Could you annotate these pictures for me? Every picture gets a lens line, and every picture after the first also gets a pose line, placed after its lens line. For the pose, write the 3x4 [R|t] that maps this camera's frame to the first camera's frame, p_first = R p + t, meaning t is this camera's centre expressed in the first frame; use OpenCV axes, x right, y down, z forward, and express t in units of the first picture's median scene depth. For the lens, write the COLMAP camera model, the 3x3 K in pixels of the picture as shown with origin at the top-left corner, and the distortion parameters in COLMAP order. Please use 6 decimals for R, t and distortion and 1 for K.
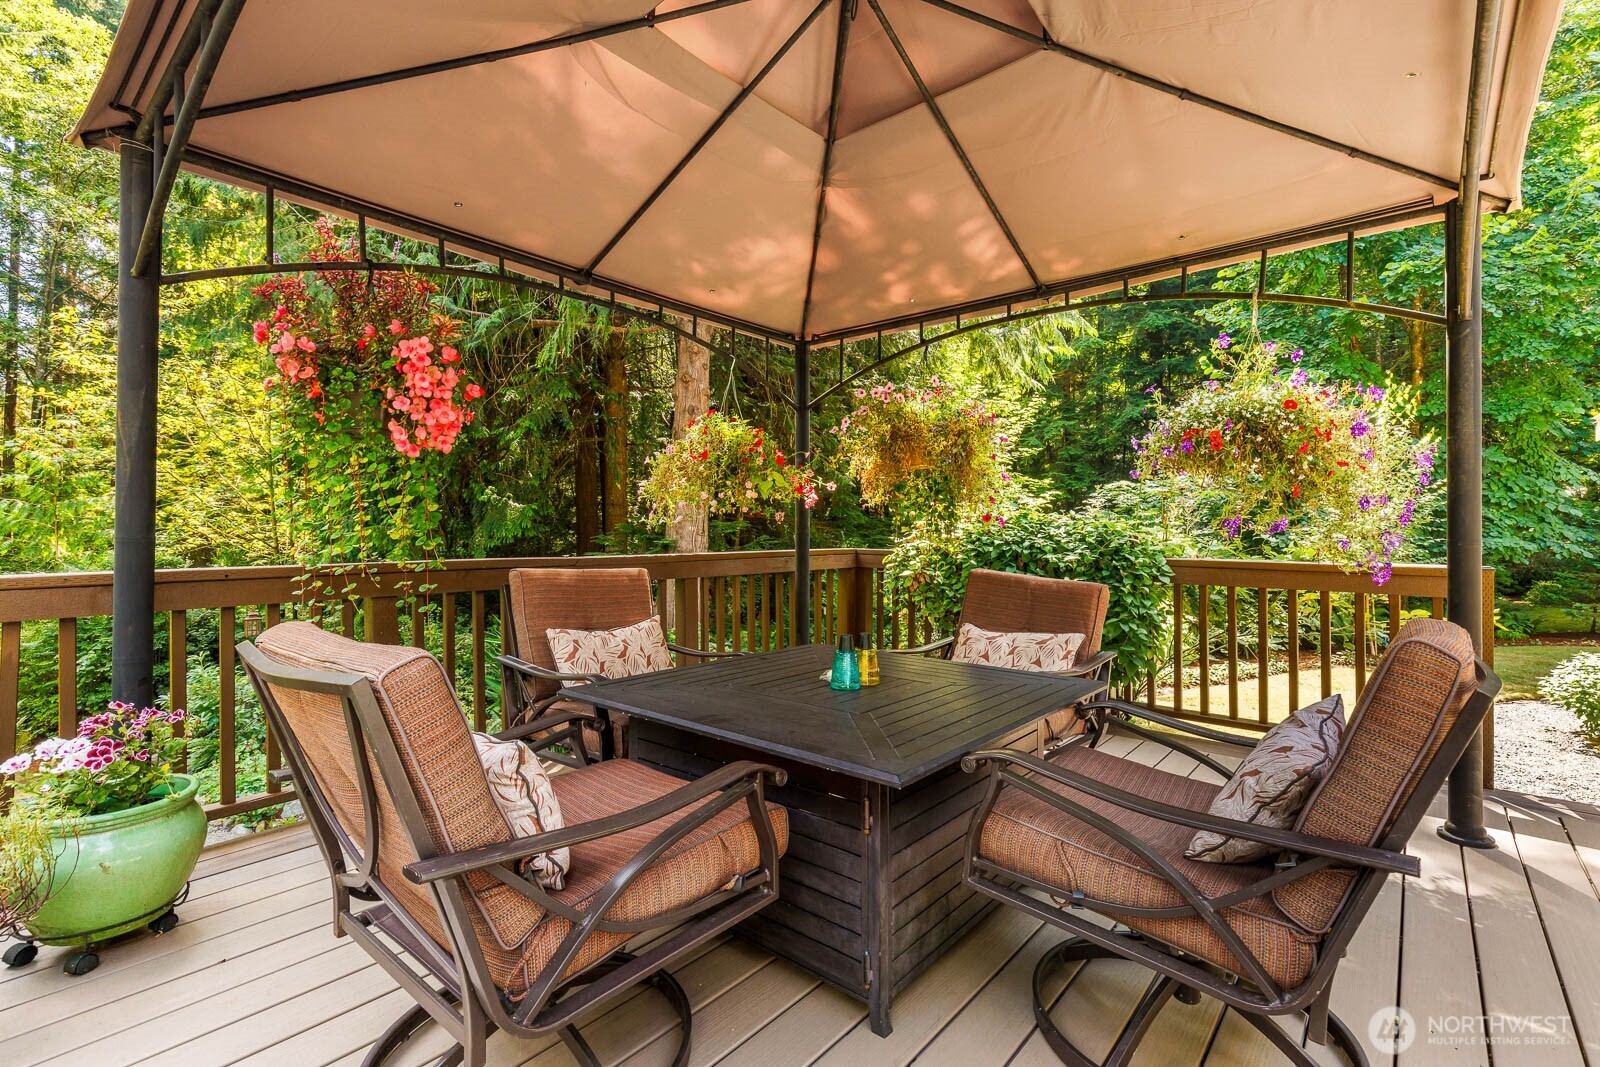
lens RADIAL K [[736.0, 0, 800.4], [0, 736.0, 529.9], [0, 0, 1]] dist [0.010229, -0.003153]
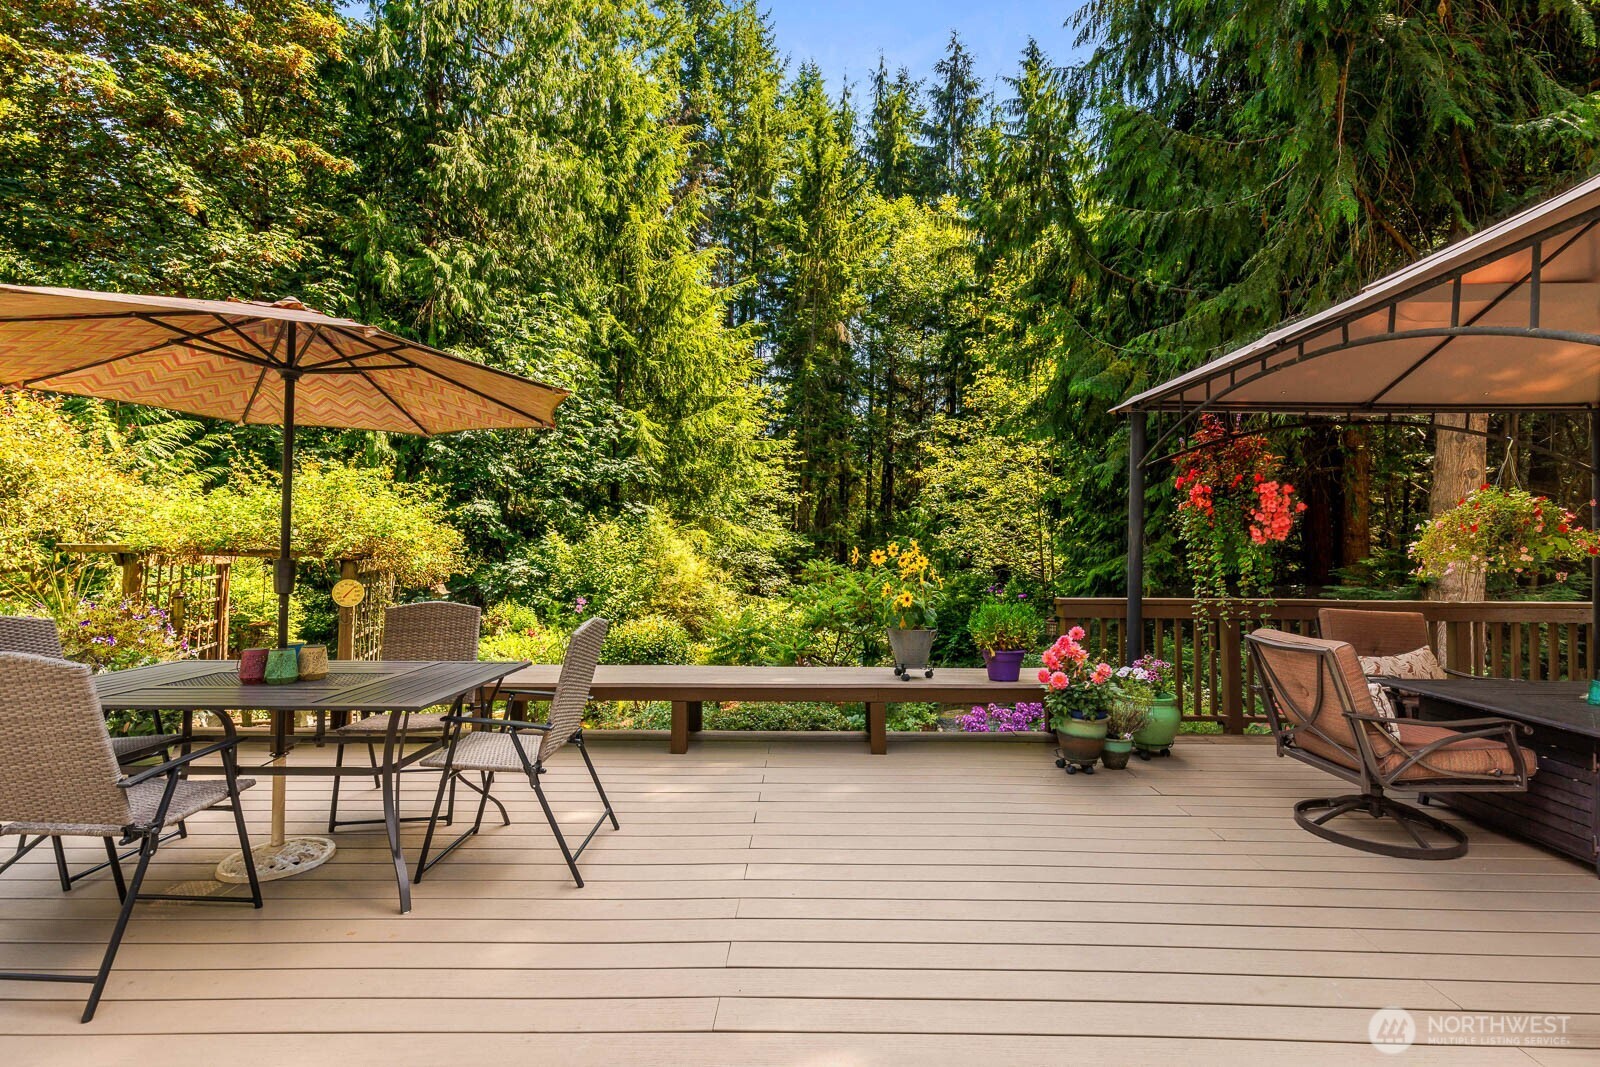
lens RADIAL K [[736.0, 0, 815.3], [0, 736.0, 547.2], [0, 0, 1]] dist [0.010229, -0.003153]
pose [[0.649991, -0.003592, -0.759934, 0.137085], [-0.006826, 0.999921, -0.010564, -0.060055], [0.759911, 0.012054, 0.649915, -0.969445]]
